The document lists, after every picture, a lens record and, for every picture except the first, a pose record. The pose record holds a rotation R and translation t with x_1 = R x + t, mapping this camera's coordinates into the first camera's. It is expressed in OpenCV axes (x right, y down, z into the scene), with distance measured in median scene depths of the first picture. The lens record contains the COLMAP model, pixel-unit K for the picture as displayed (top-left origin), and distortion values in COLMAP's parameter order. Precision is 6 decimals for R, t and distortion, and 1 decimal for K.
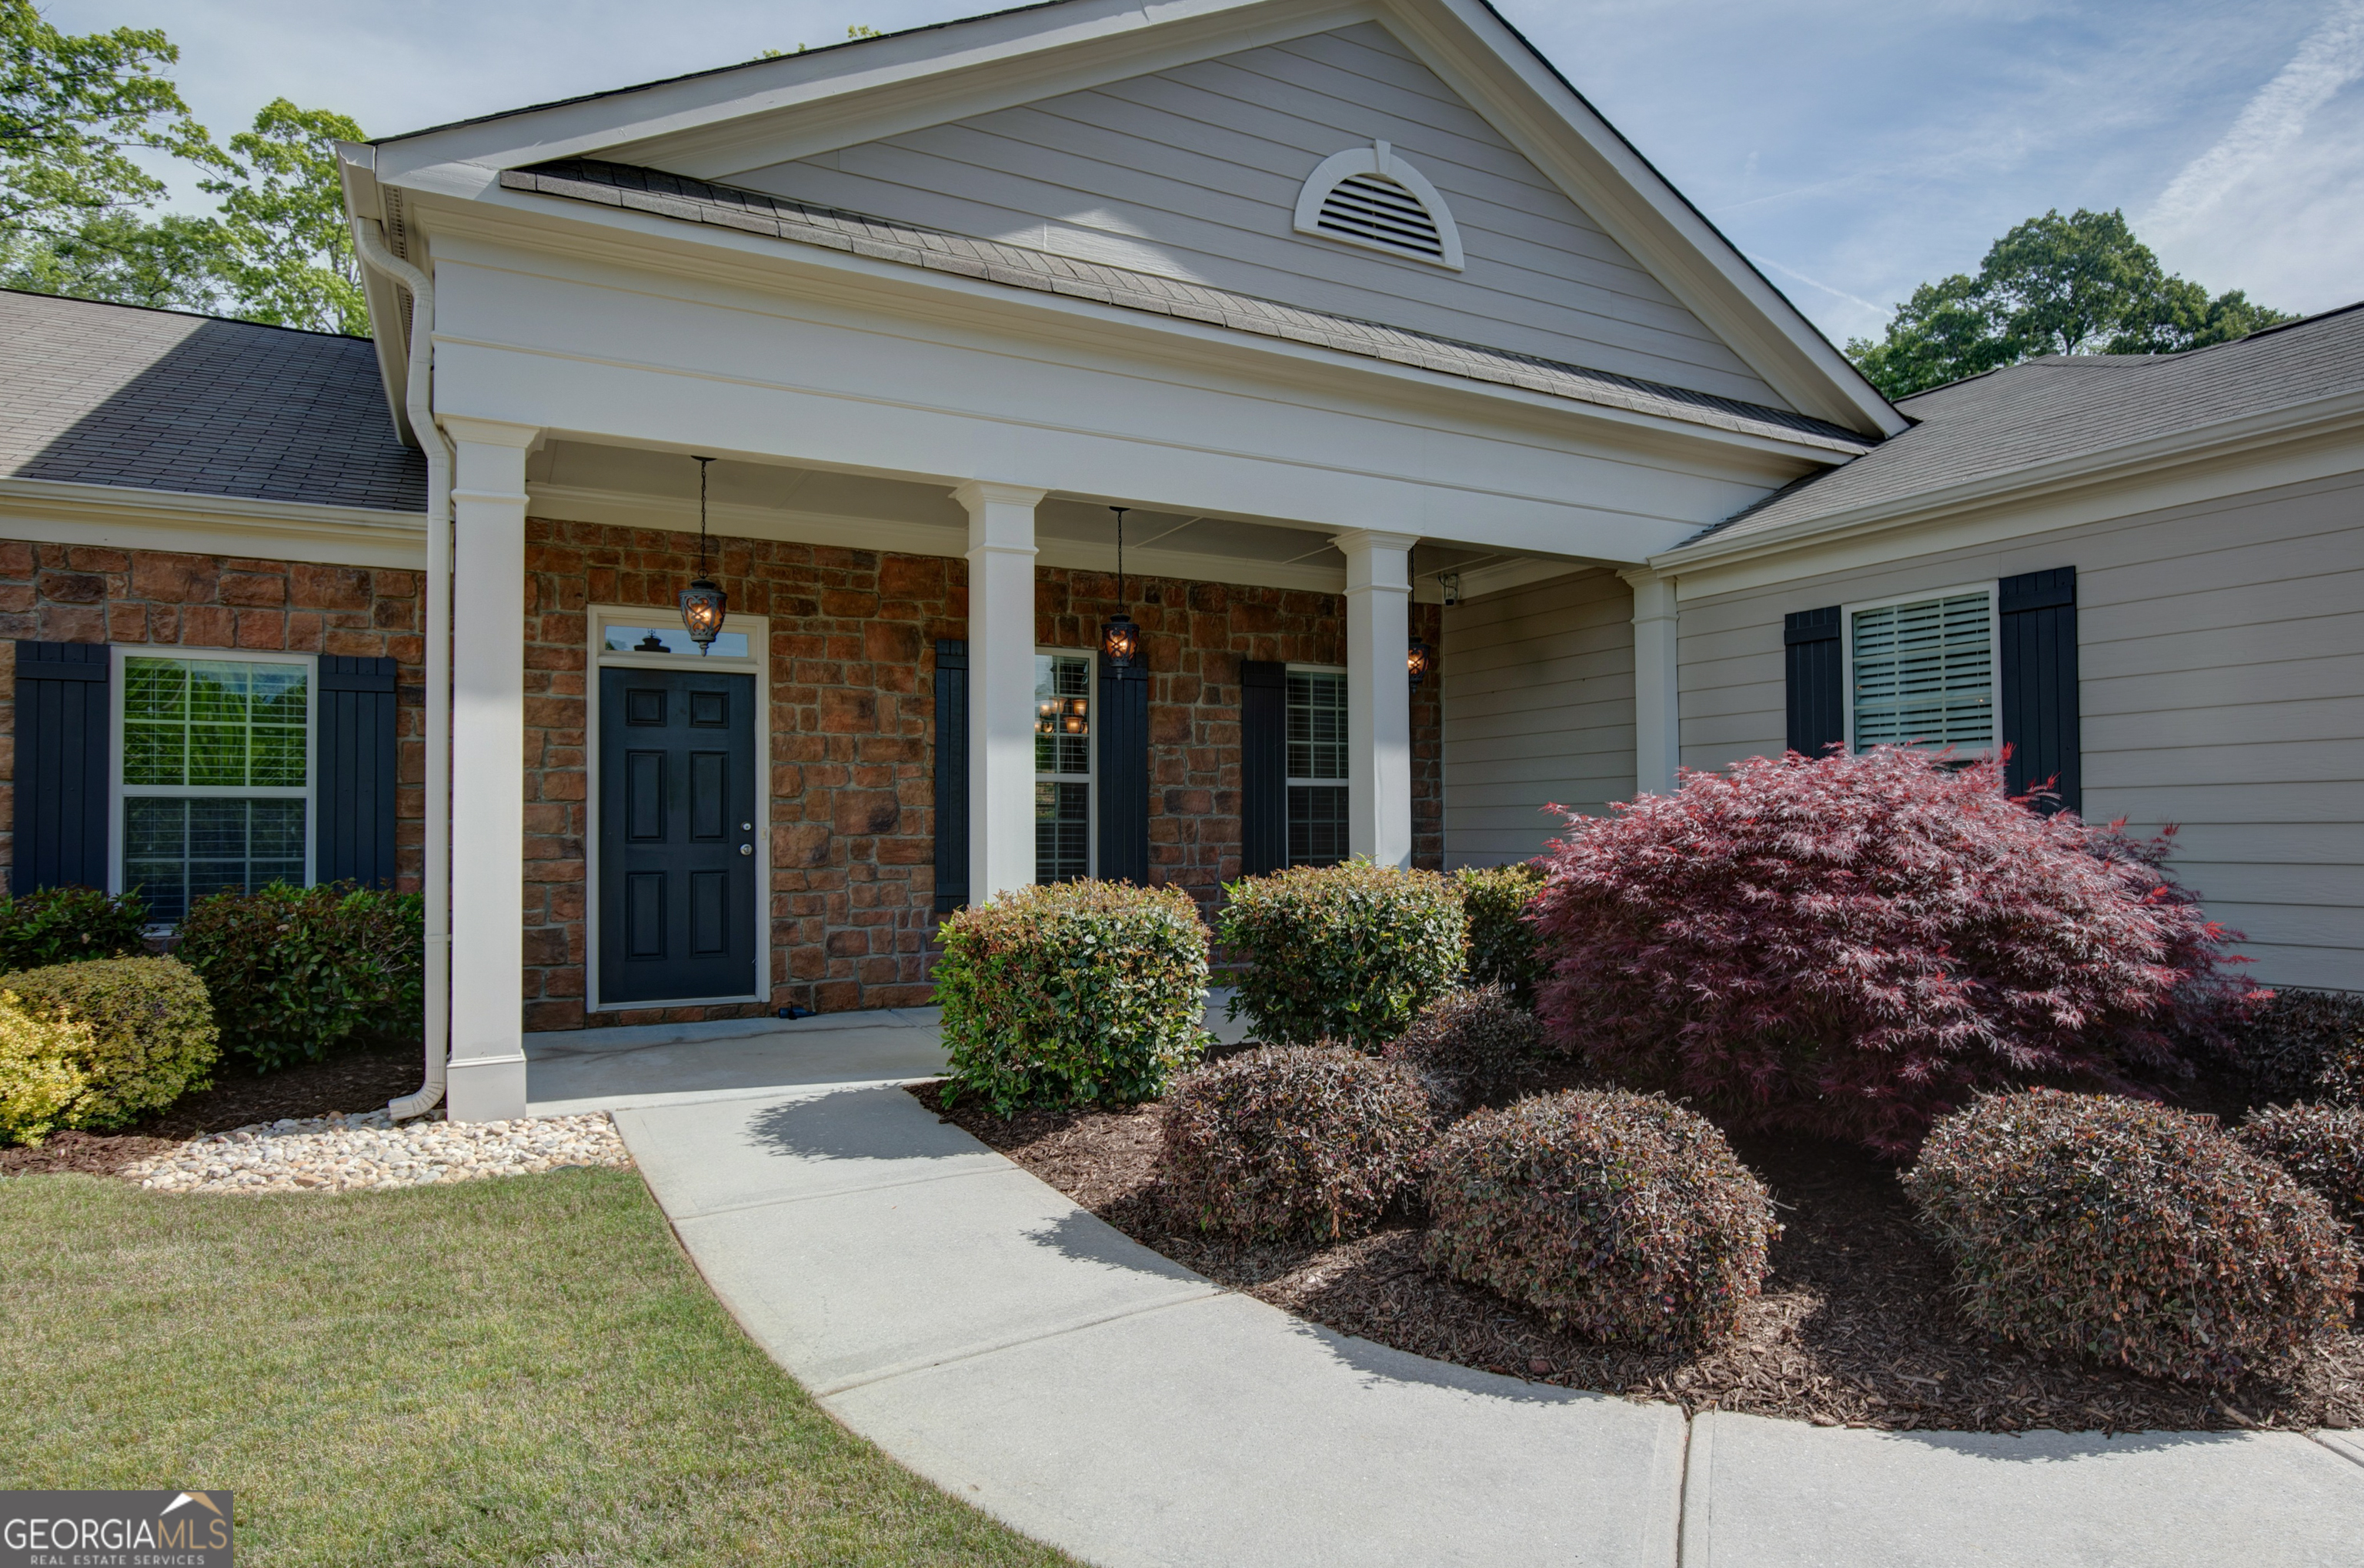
lens RADIAL K [[1313.3, 0, 1143.1], [0, 1313.3, 789.5], [0, 0, 1]] dist [-0.028921, 0.008944]
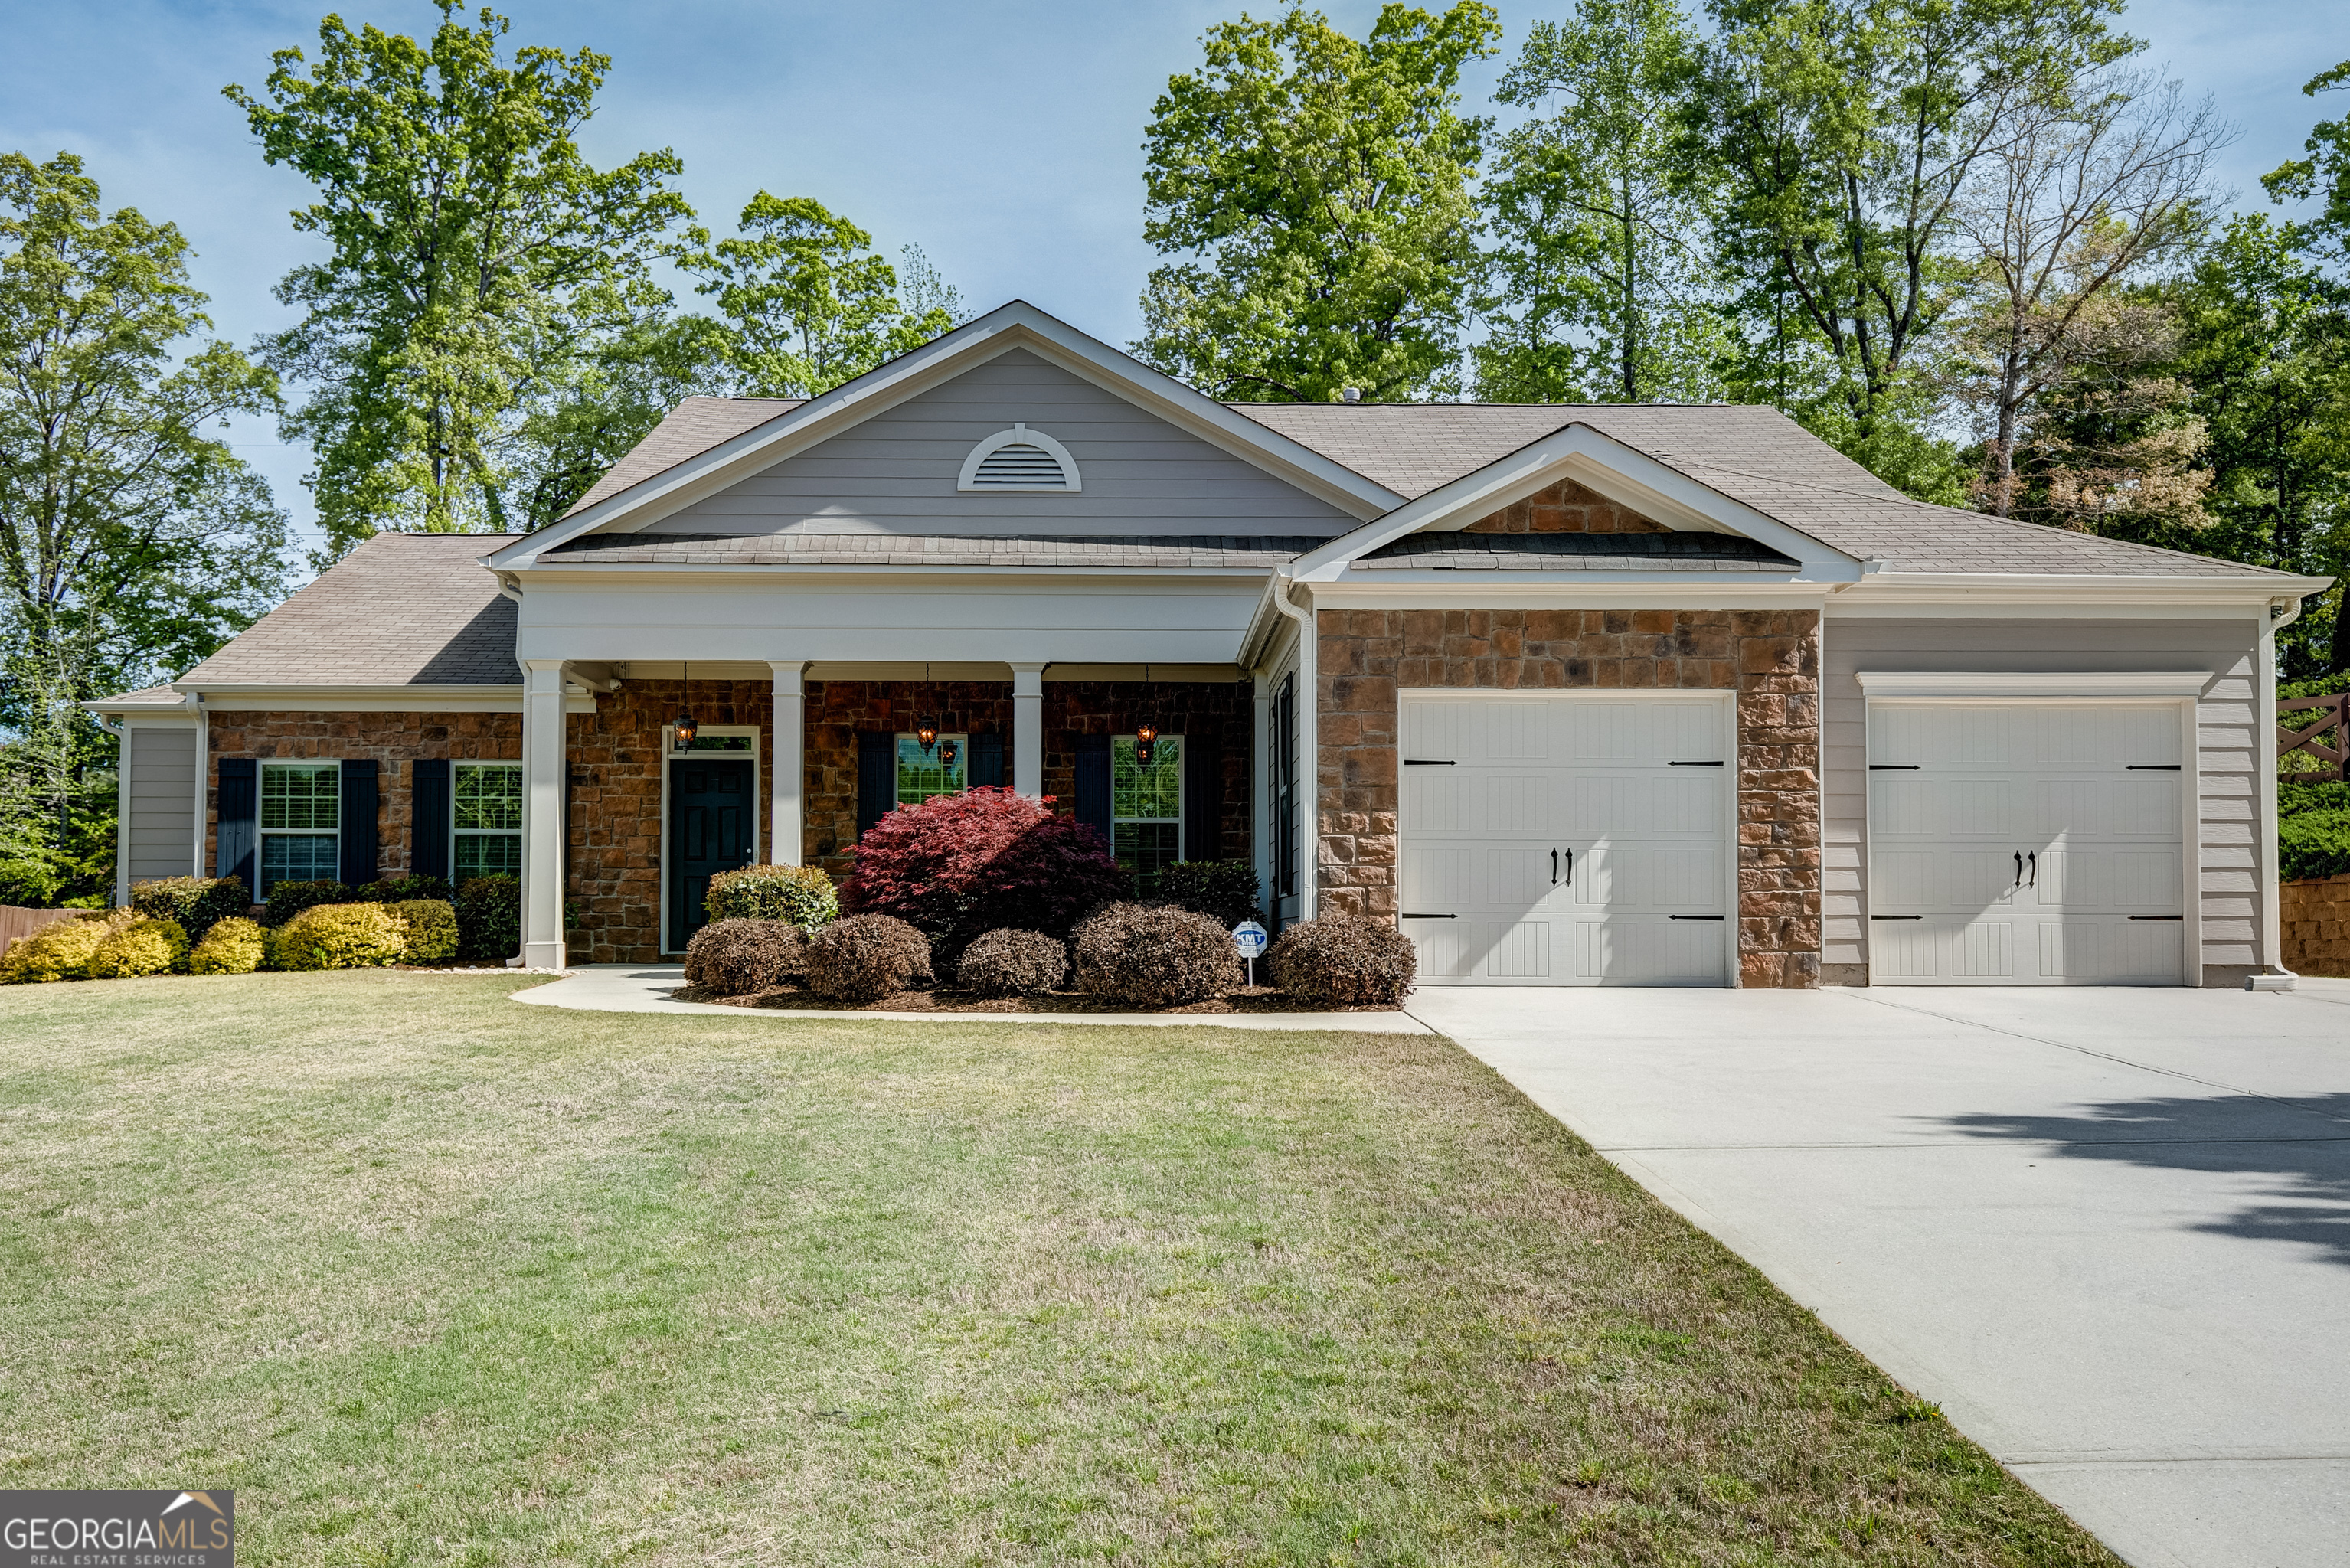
lens RADIAL K [[1943.1, 0, 1119.3], [0, 1943.1, 859.8], [0, 0, 1]] dist [0.023576, -0.006302]
pose [[0.883004, -0.013506, -0.469170, 1.312902], [0.009046, 0.999890, -0.011759, 0.075487], [0.469277, 0.006139, 0.883029, -1.014304]]
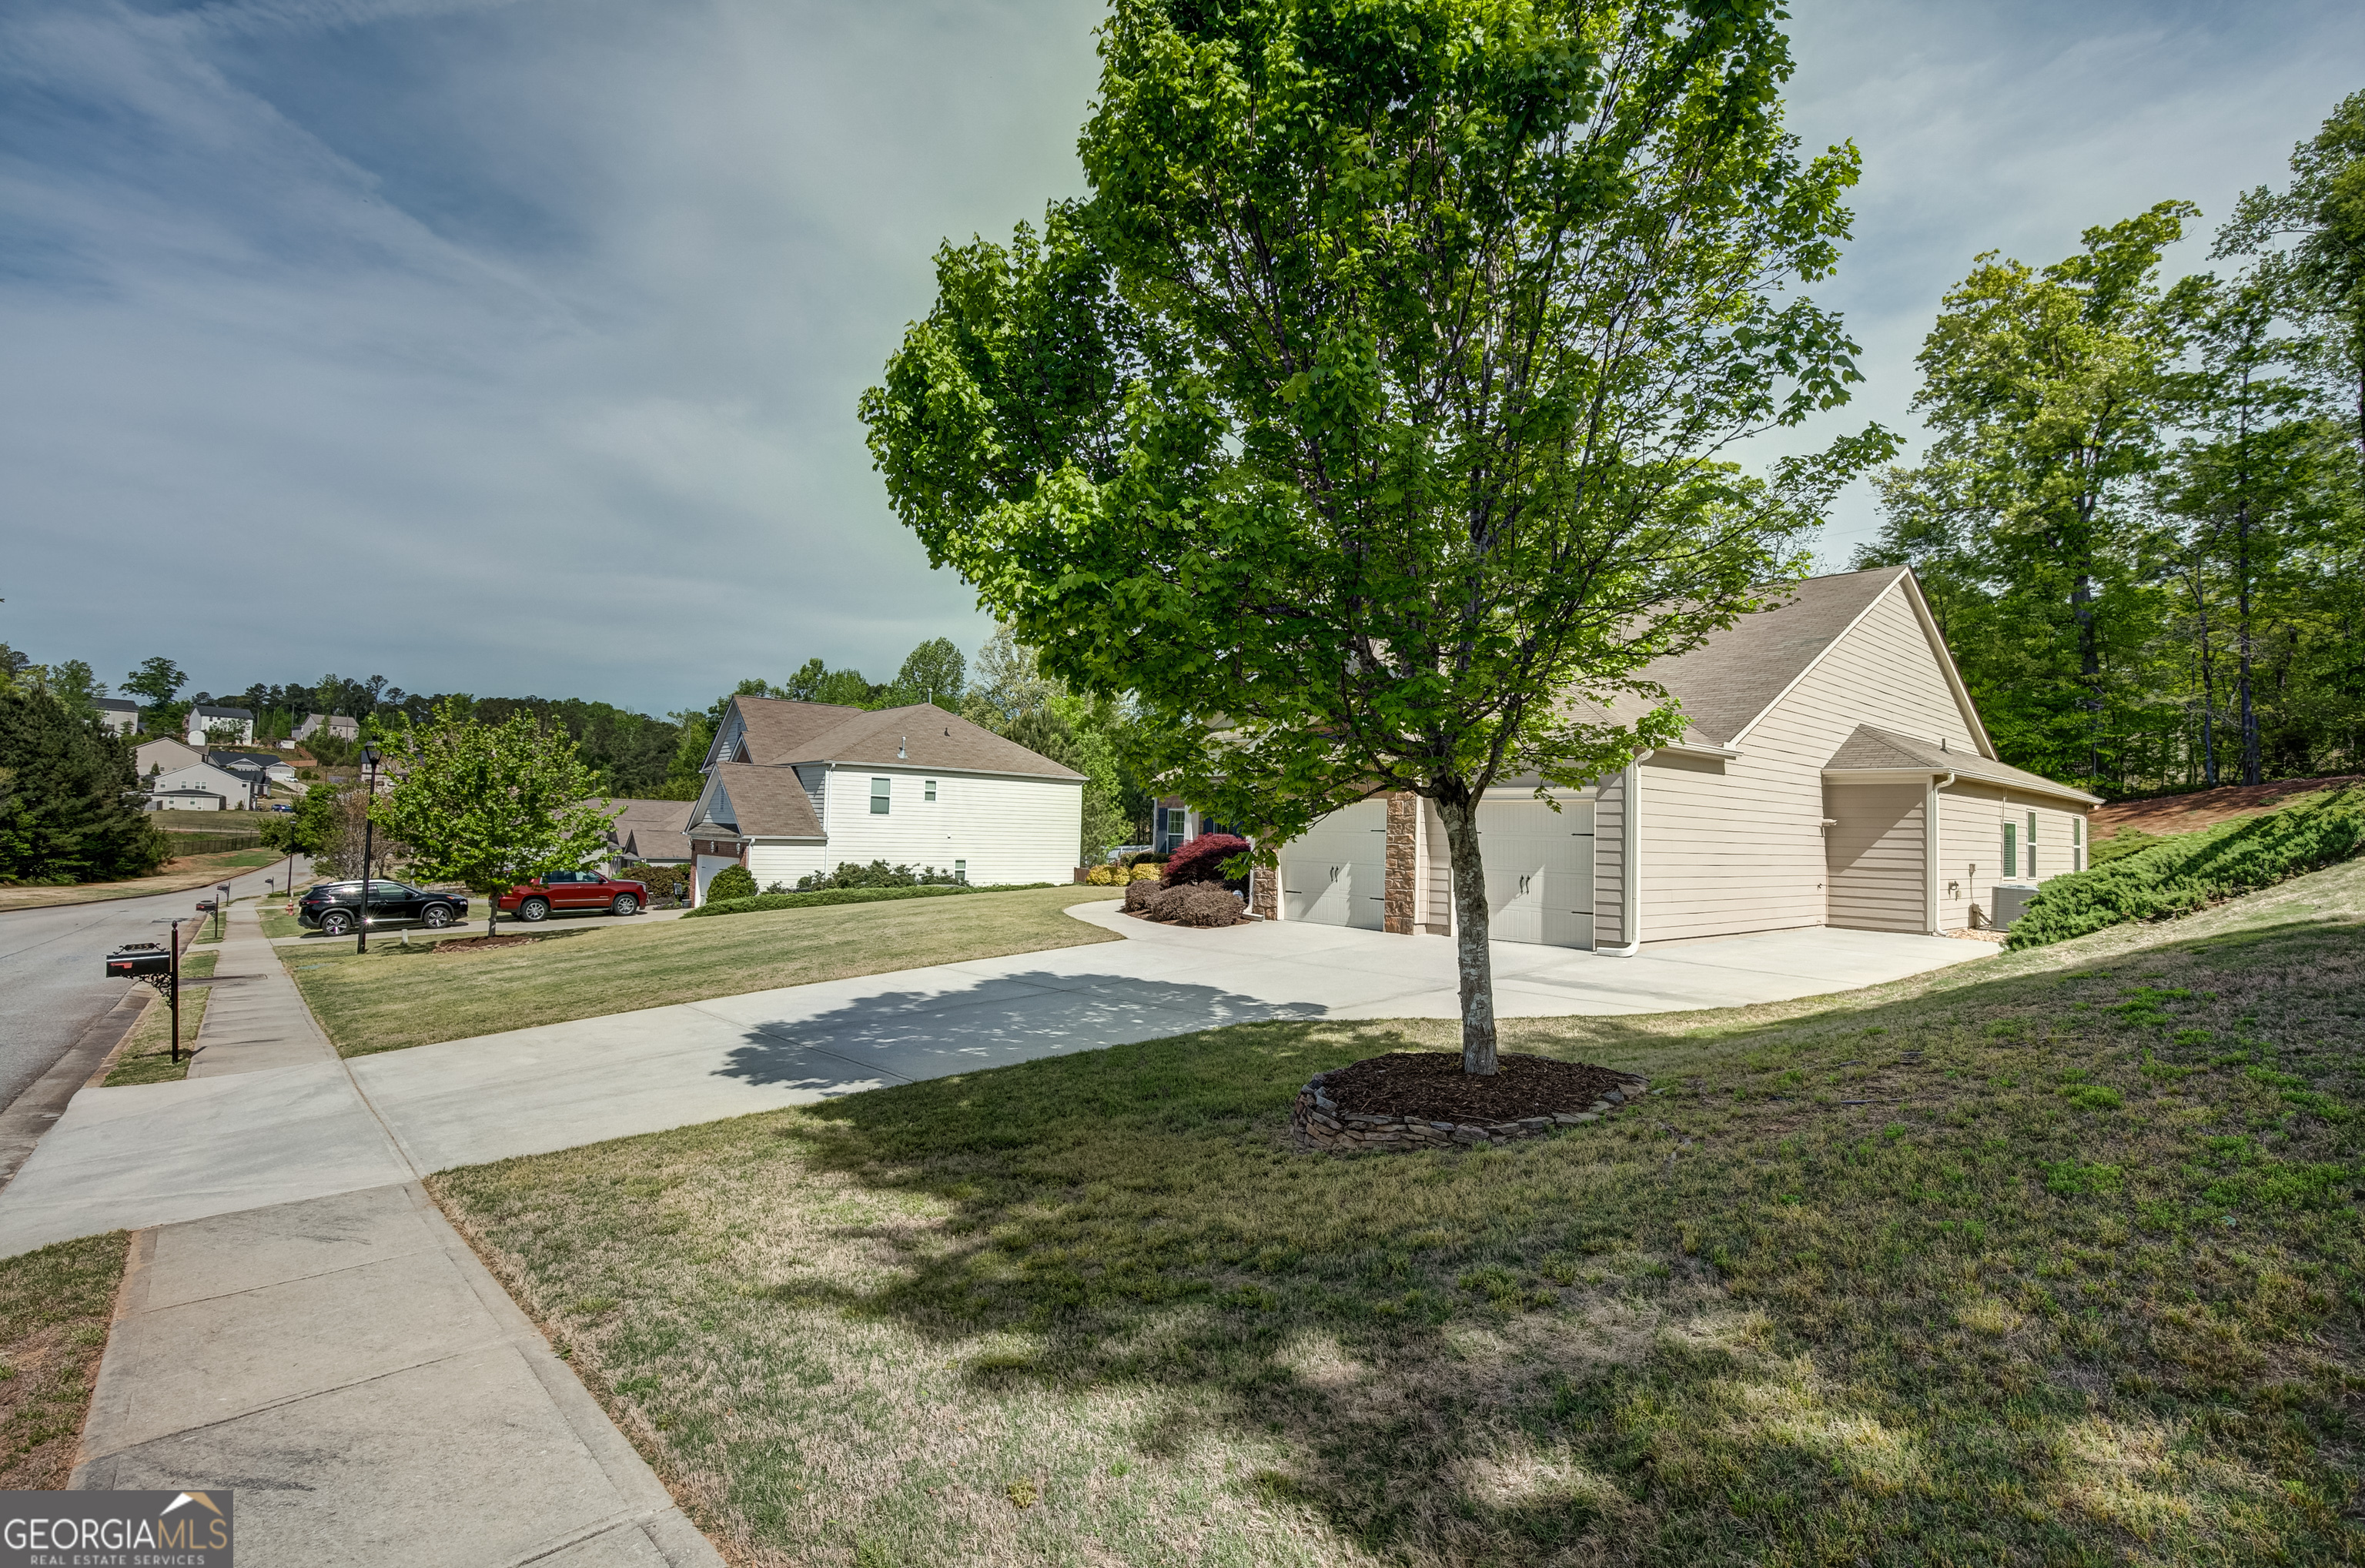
lens RADIAL K [[1113.8, 0, 1228.1], [0, 1113.8, 803.0], [0, 0, 1]] dist [-0.041297, 0.009543]
pose [[0.235663, -0.015191, -0.971716, 3.167763], [0.002806, 0.999884, -0.014951, -0.057756], [0.971831, 0.000797, 0.235679, 0.002148]]
